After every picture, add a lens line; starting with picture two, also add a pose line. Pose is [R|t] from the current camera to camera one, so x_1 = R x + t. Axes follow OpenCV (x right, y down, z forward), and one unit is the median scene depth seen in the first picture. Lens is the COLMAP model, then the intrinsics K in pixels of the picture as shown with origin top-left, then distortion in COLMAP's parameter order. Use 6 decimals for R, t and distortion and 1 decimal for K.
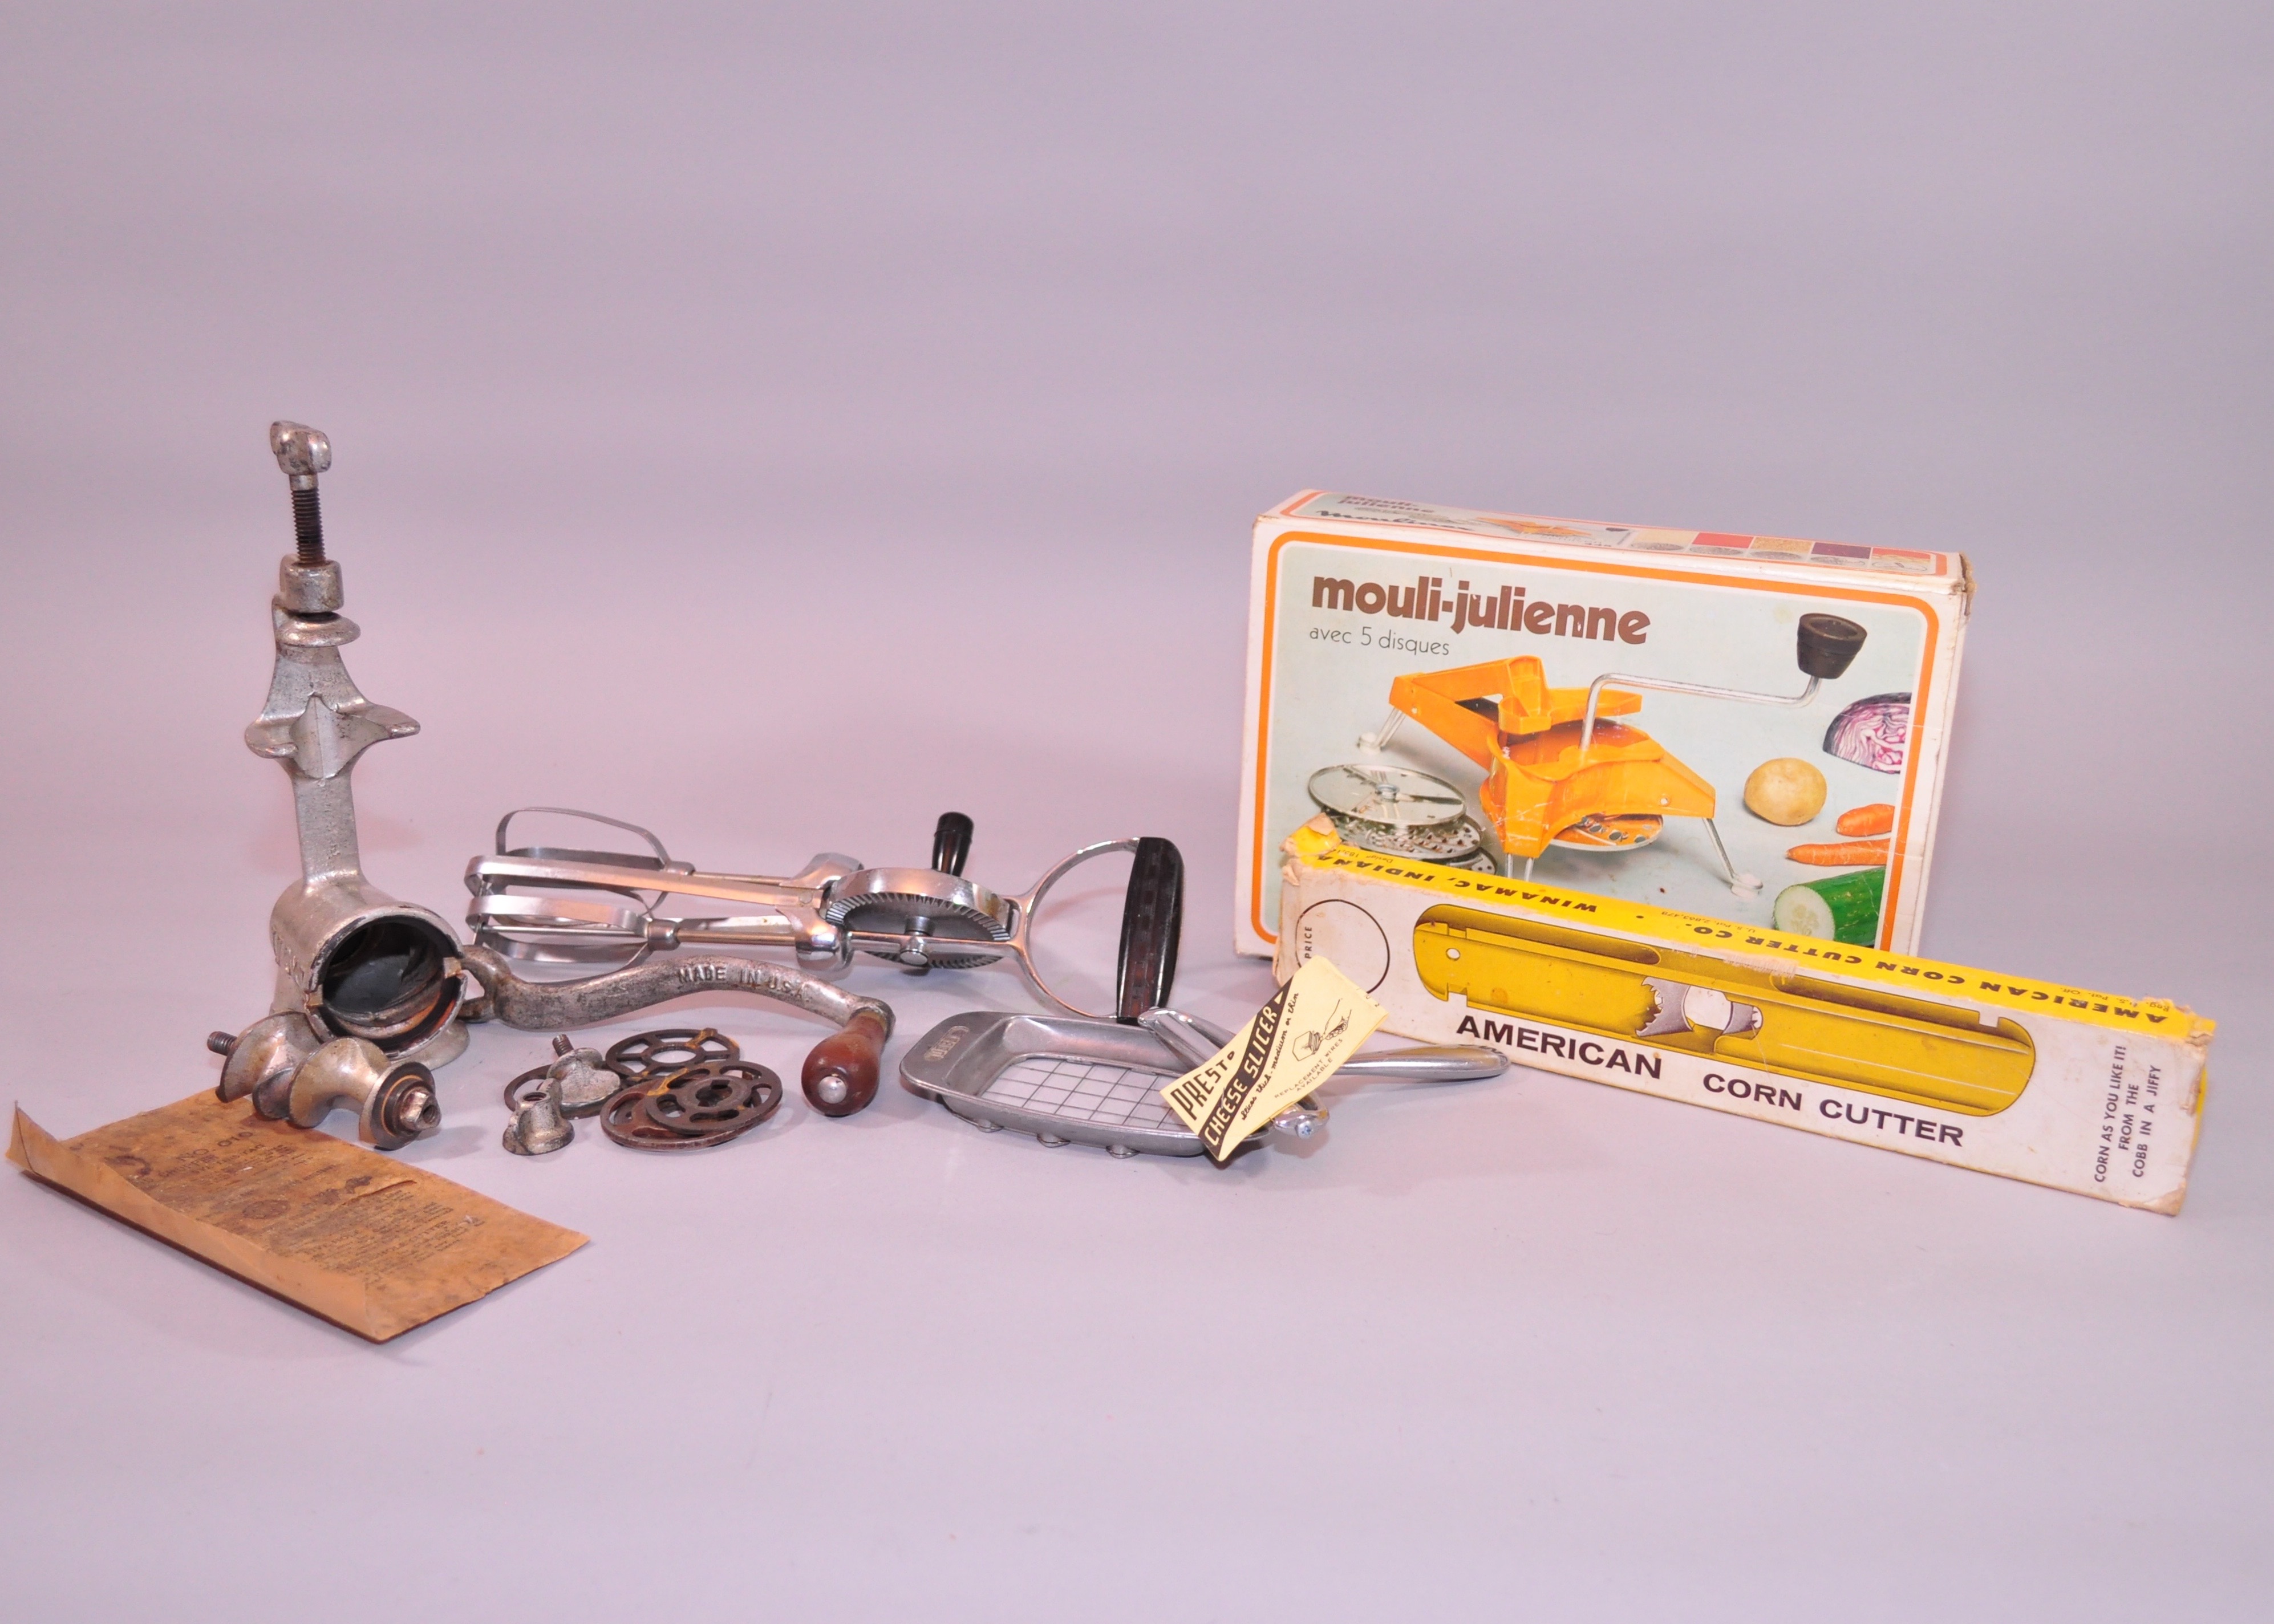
lens RADIAL K [[2326.7, 0, 1137.0], [0, 2326.7, 812.0], [0, 0, 1]] dist [-0.008748, -0.004084]
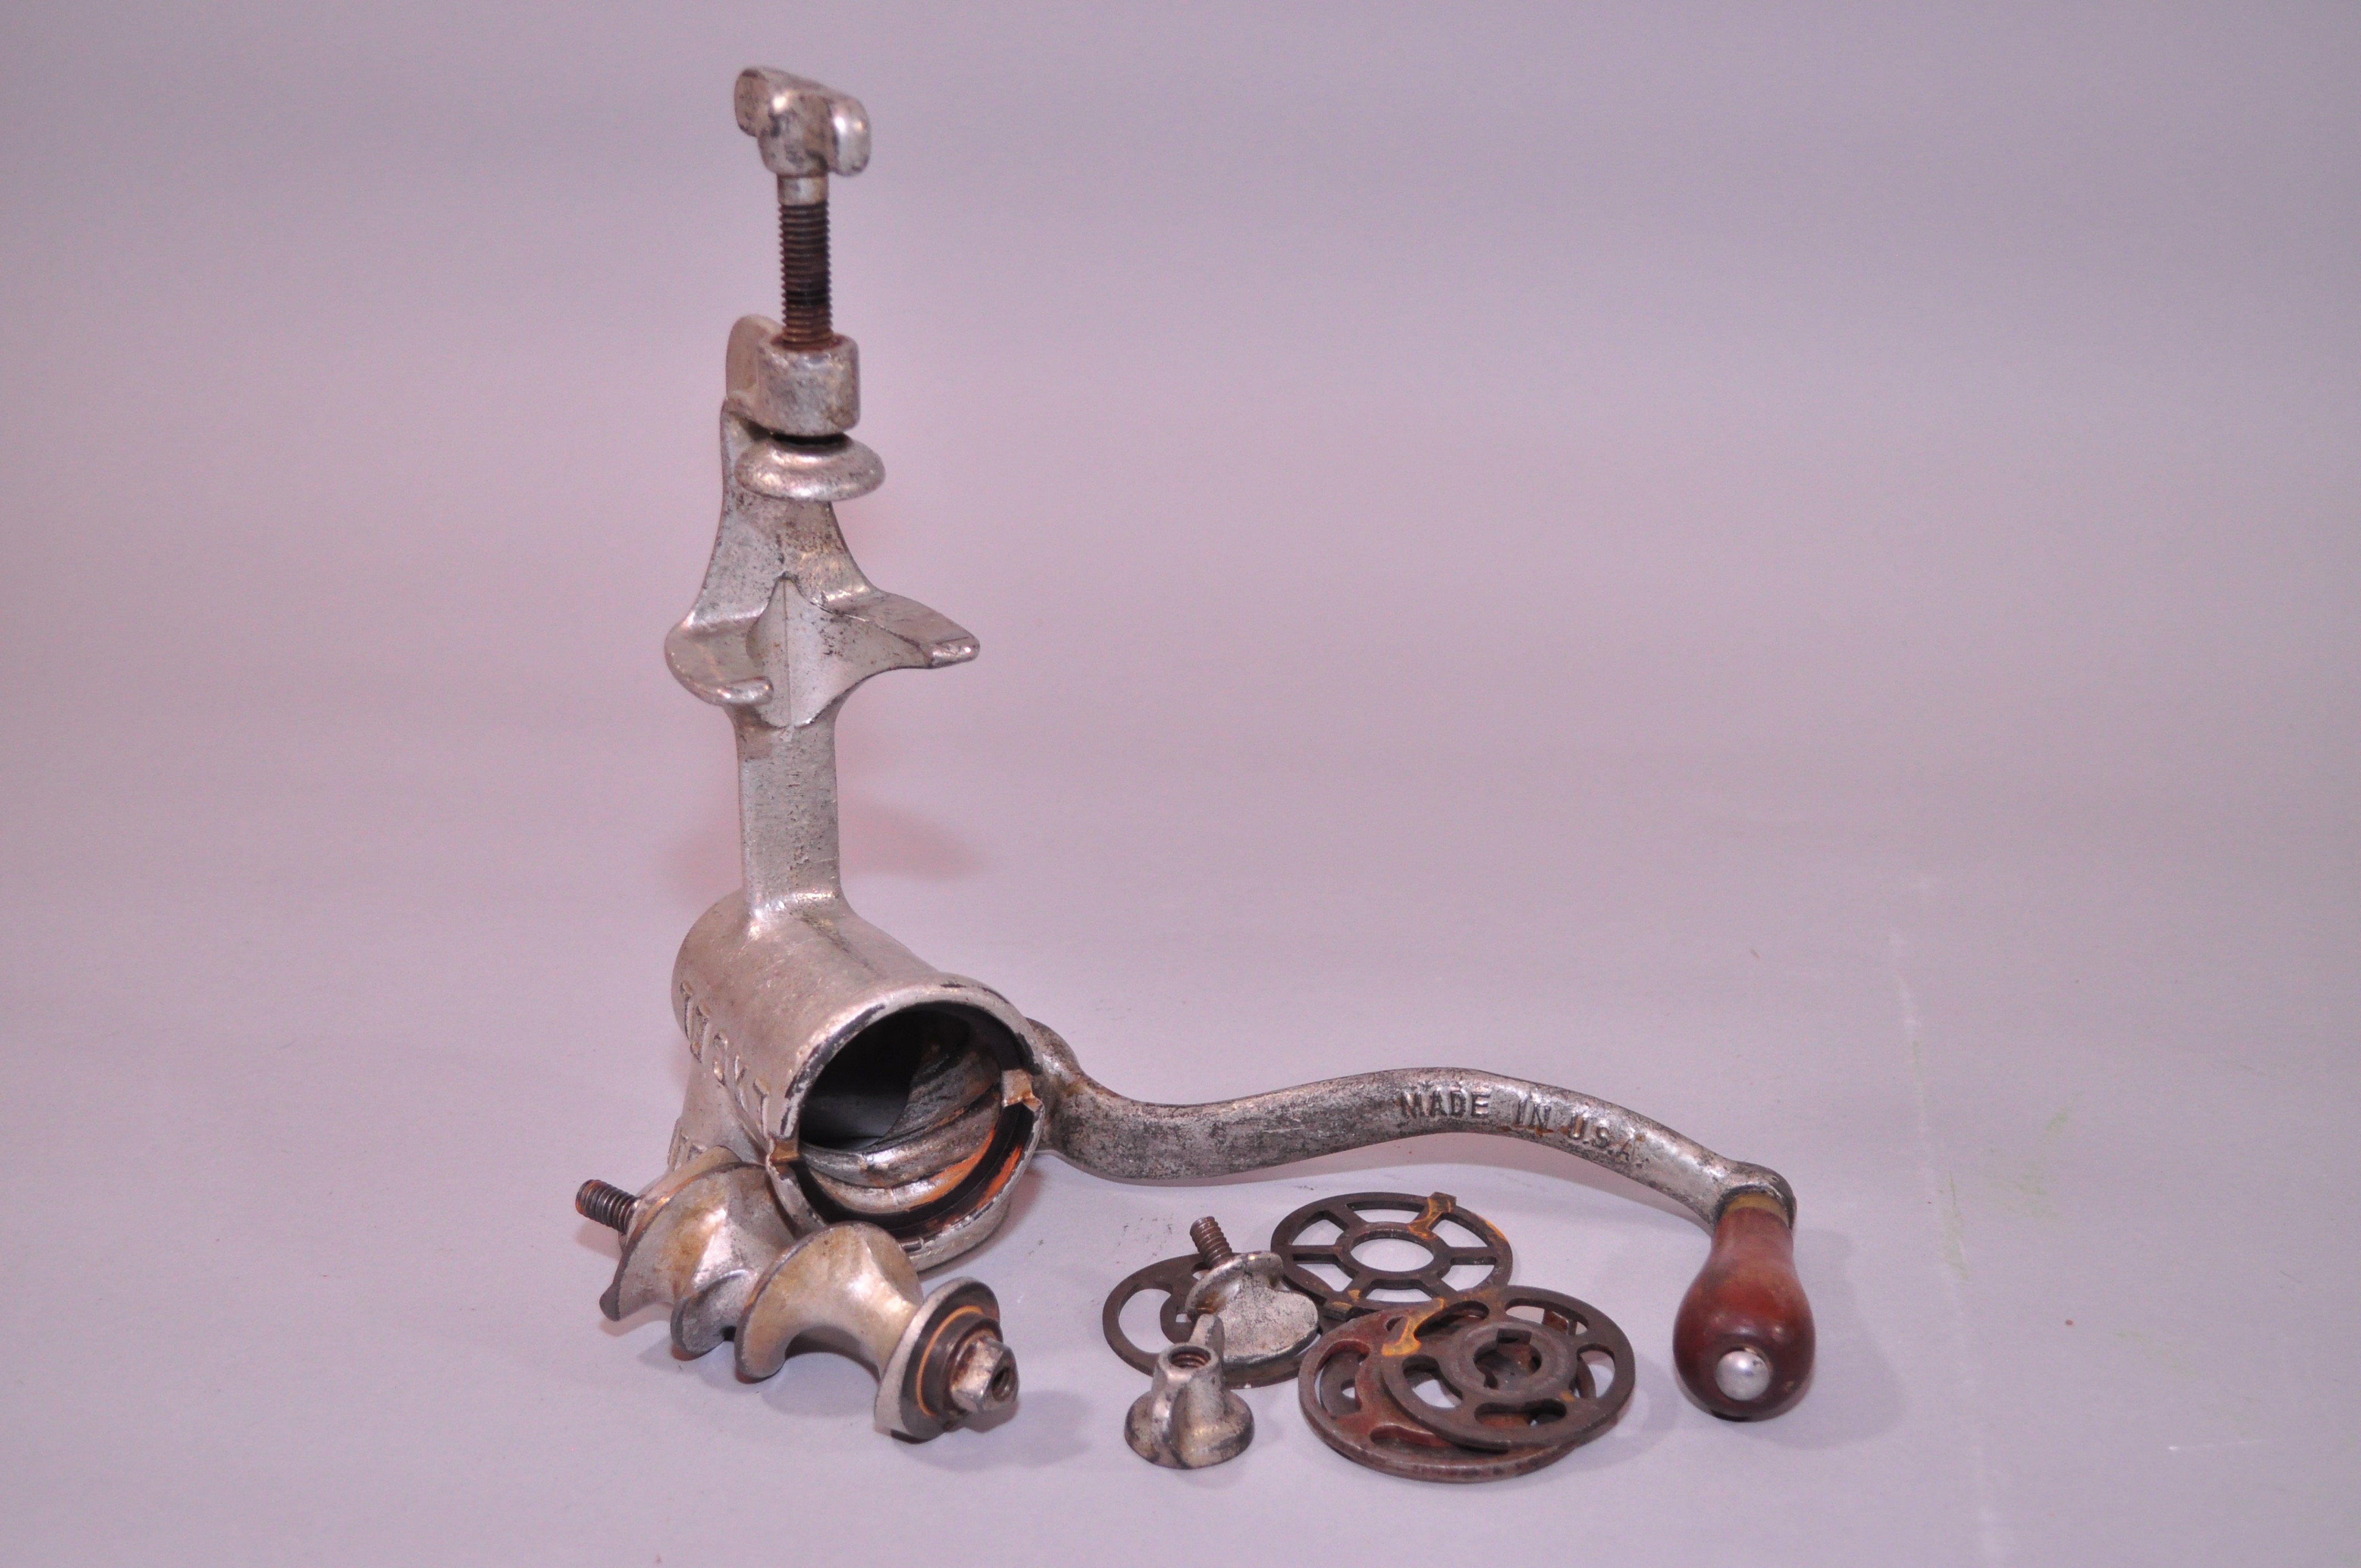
lens RADIAL K [[3267.5, 0, 1180.5], [0, 3267.5, 784.0], [0, 0, 1]] dist [-0.018587, -0.010976]
pose [[0.994158, 0.047347, -0.096995, -0.189130], [-0.039674, 0.996040, 0.079566, -0.067622], [0.100378, -0.075253, 0.992099, 0.254428]]
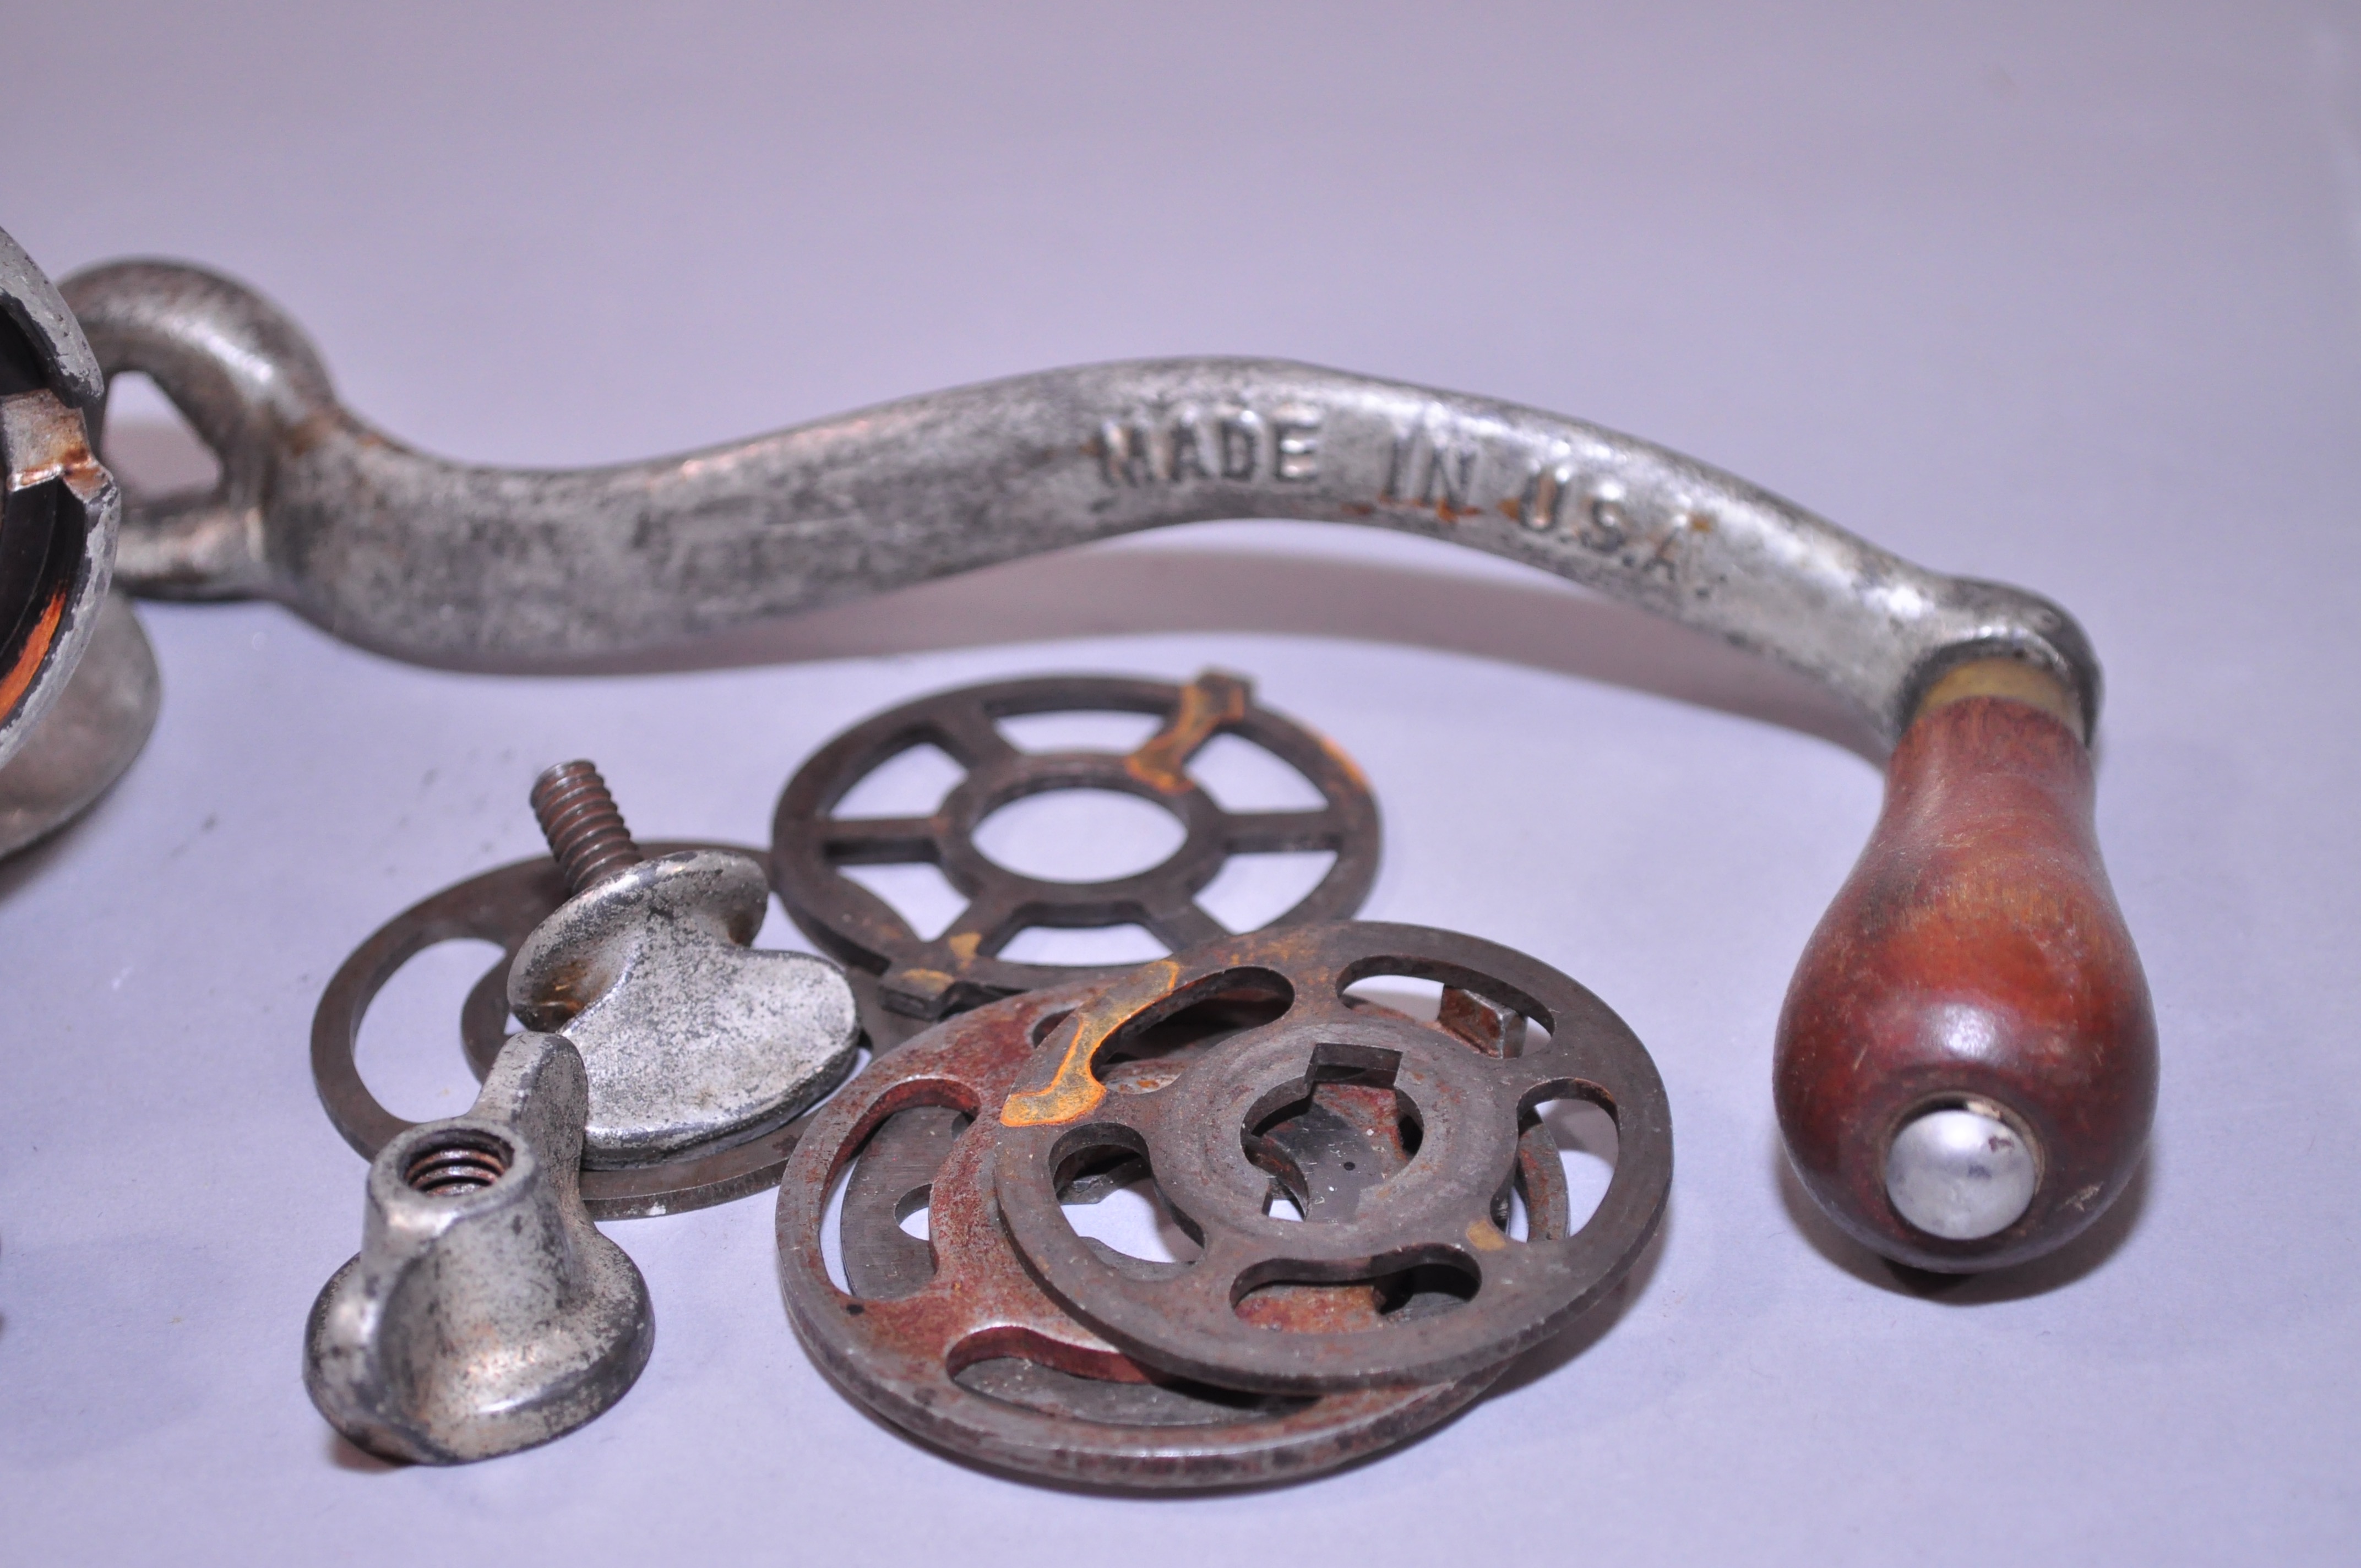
lens RADIAL K [[4675.1, 0, 1180.5], [0, 4675.1, 784.0], [0, 0, 1]] dist [0.003602, -0.102625]
pose [[0.995156, 0.036288, -0.091370, -0.158371], [-0.012505, 0.968558, 0.248472, -0.007974], [0.097514, -0.246126, 0.964320, 0.613706]]
